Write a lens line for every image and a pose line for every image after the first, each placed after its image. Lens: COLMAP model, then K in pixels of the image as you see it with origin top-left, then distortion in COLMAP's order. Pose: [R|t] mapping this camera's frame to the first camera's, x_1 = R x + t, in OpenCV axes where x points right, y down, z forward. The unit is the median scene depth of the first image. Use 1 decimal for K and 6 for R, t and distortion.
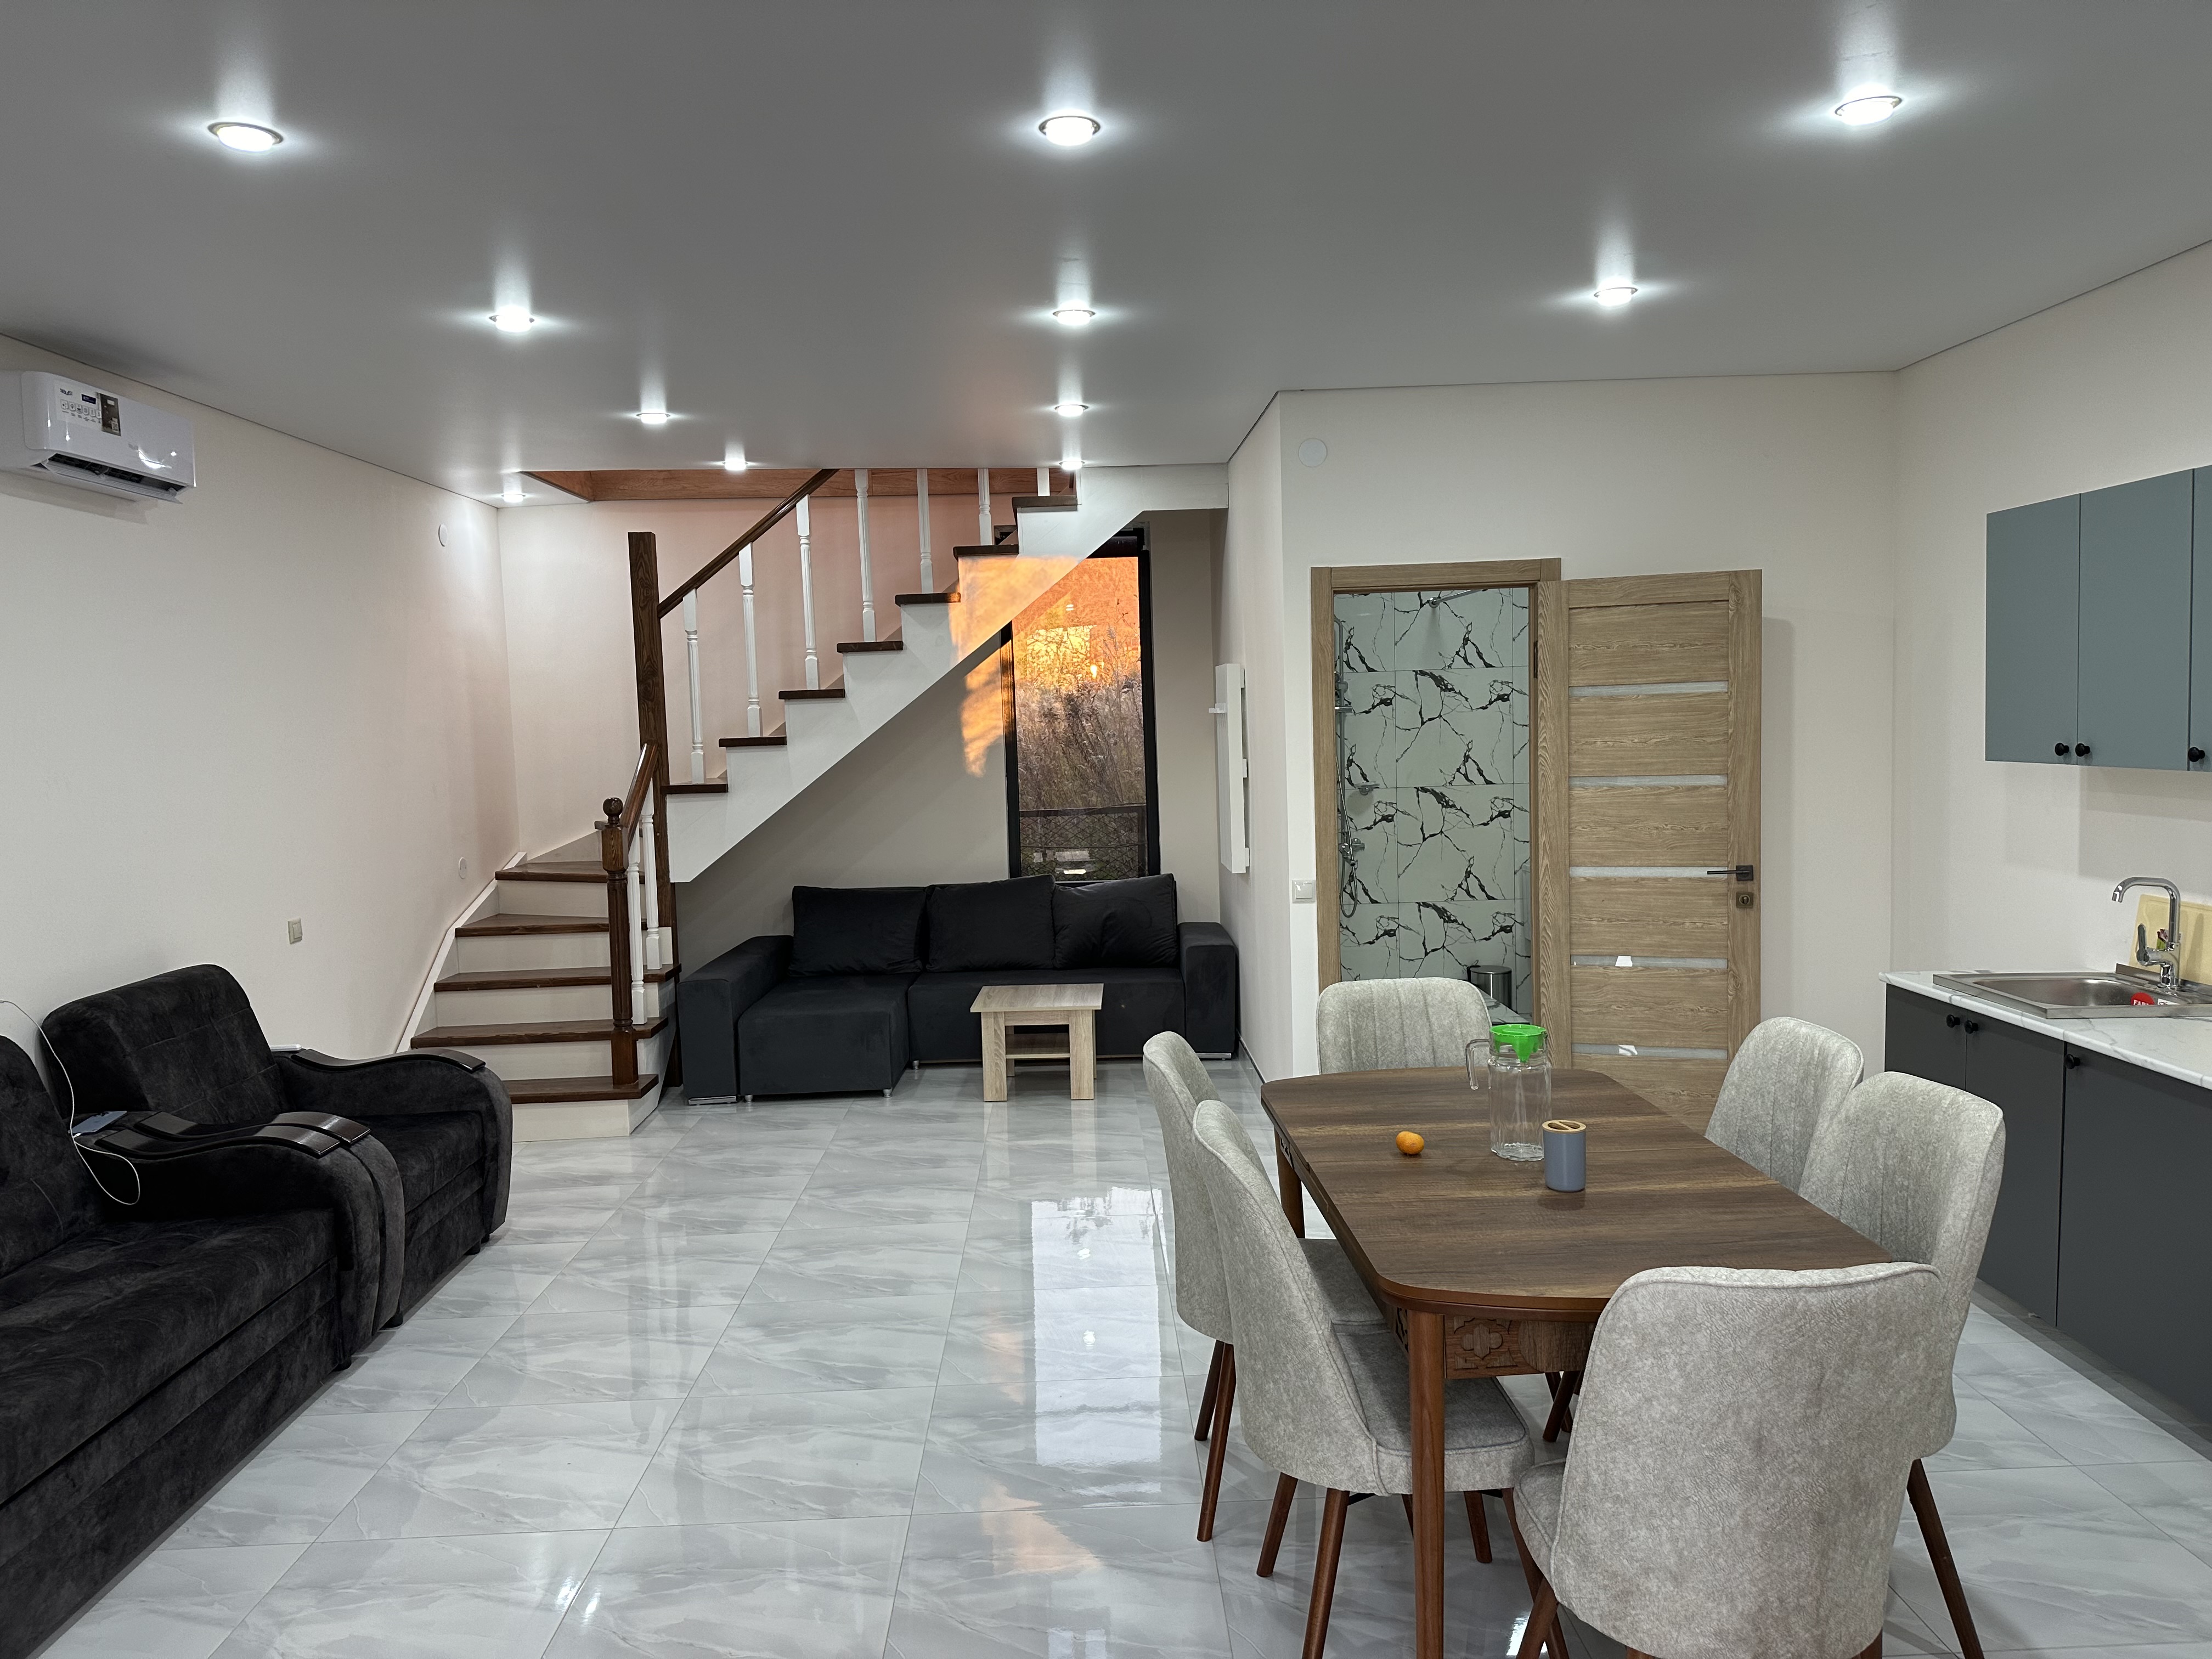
lens RADIAL K [[1559.9, 0, 1090.8], [0, 1559.9, 837.2], [0, 0, 1]] dist [0.102166, -0.157569]
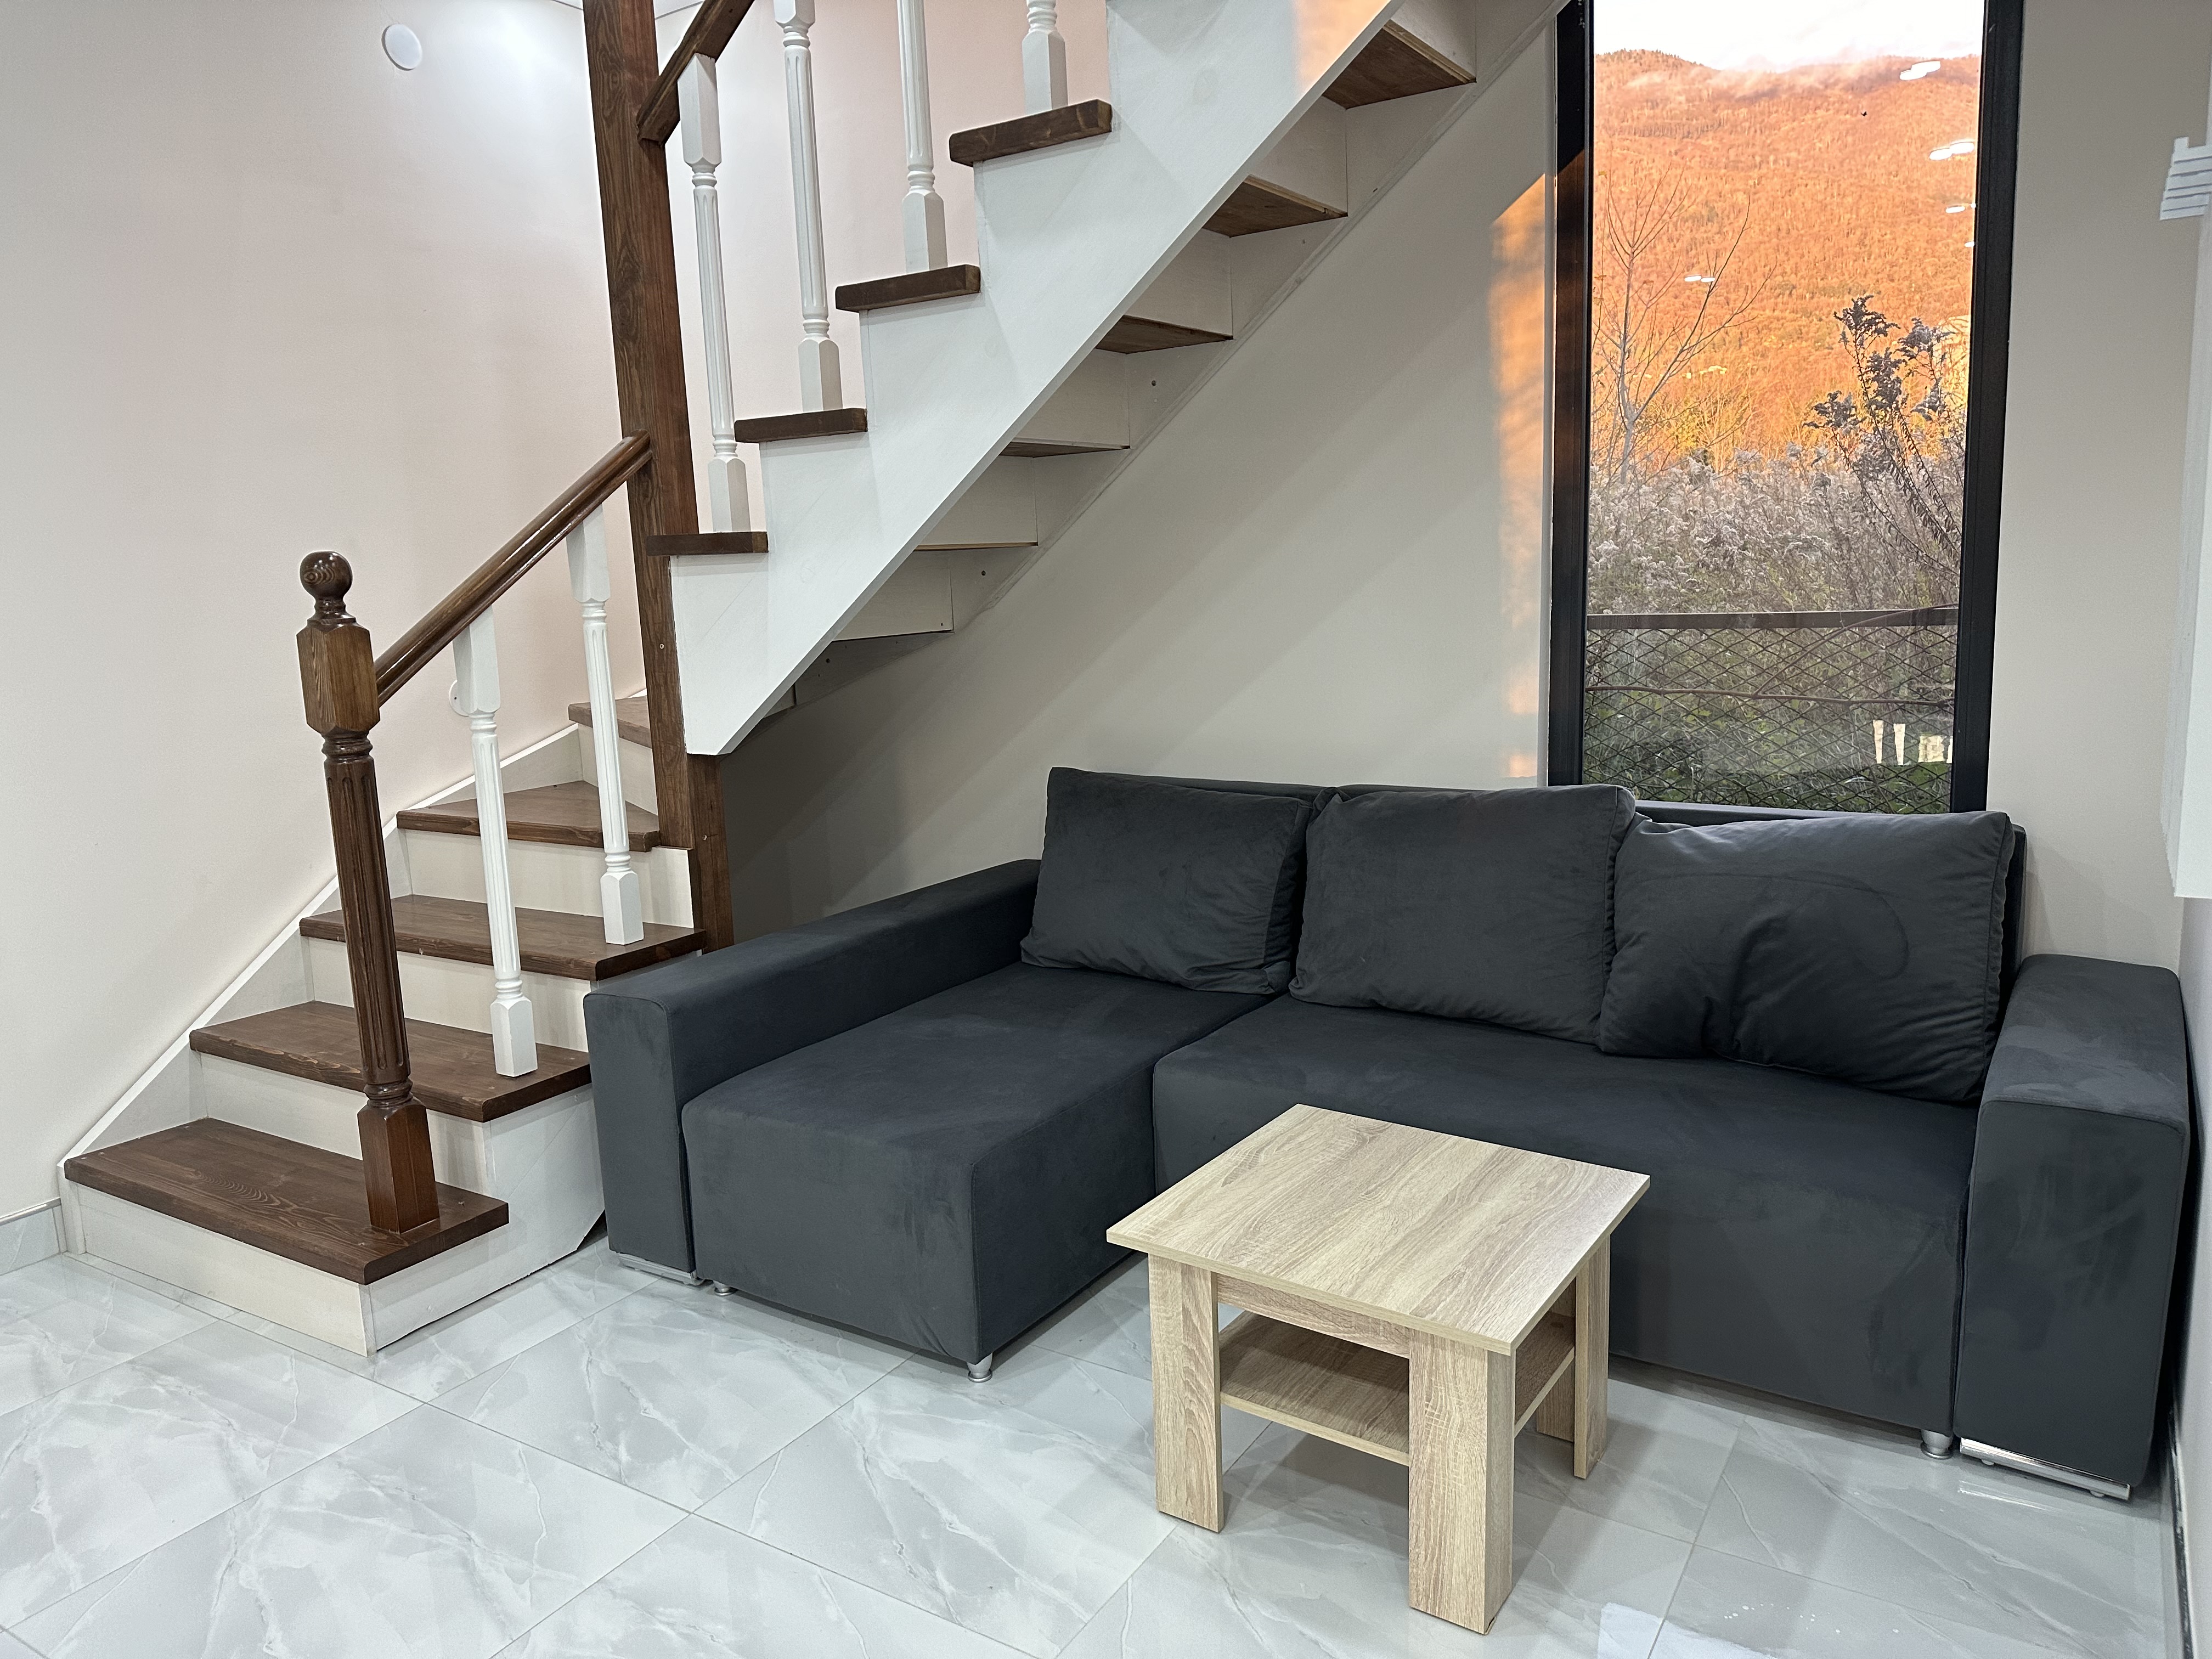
lens RADIAL K [[1524.2, 0, 1106.0], [0, 1524.2, 829.5], [0, 0, 1]] dist [0.079721, -0.100928]
pose [[0.830511, 0.094640, -0.548904, 0.105418], [-0.025534, 0.990892, 0.132212, -0.015532], [0.556417, -0.095788, 0.825363, 0.918260]]
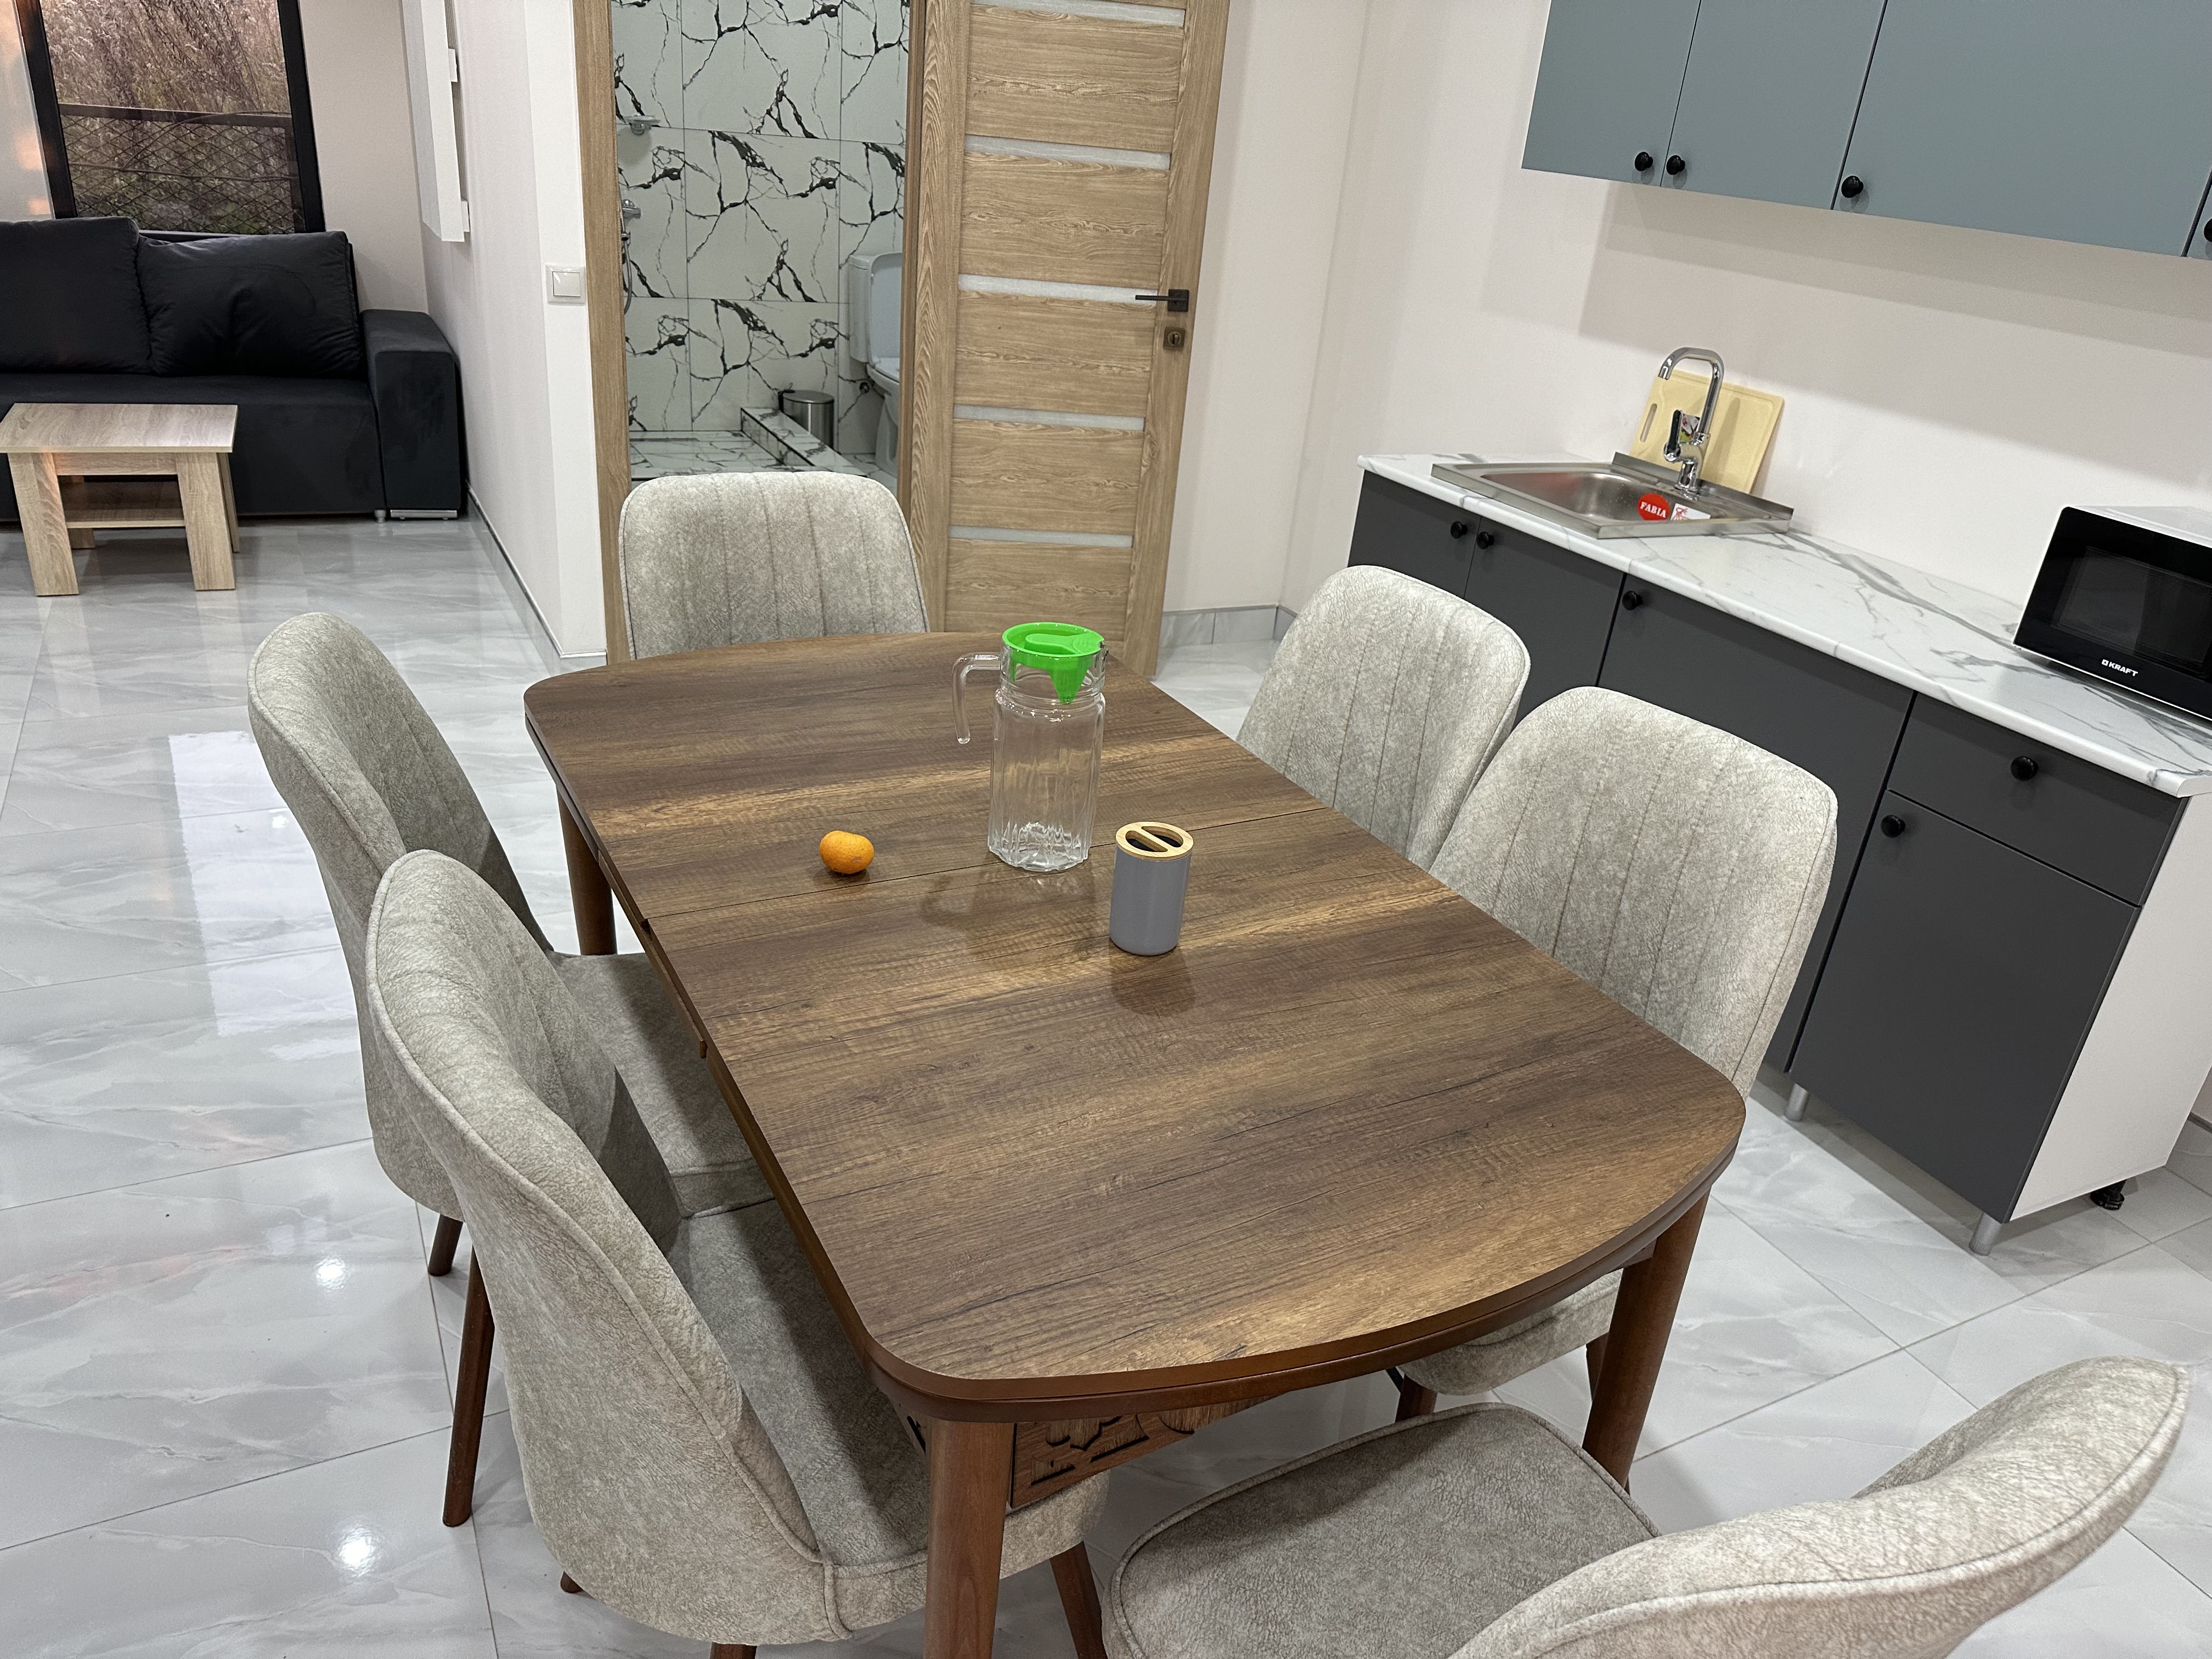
lens RADIAL K [[1552.8, 0, 1106.0], [0, 1552.8, 829.5], [0, 0, 1]] dist [0.054551, -0.070853]
pose [[0.890648, -0.086828, 0.446327, 0.029553], [-0.084097, 0.933206, 0.349361, 0.000654], [-0.446850, -0.348693, 0.823856, 0.311627]]
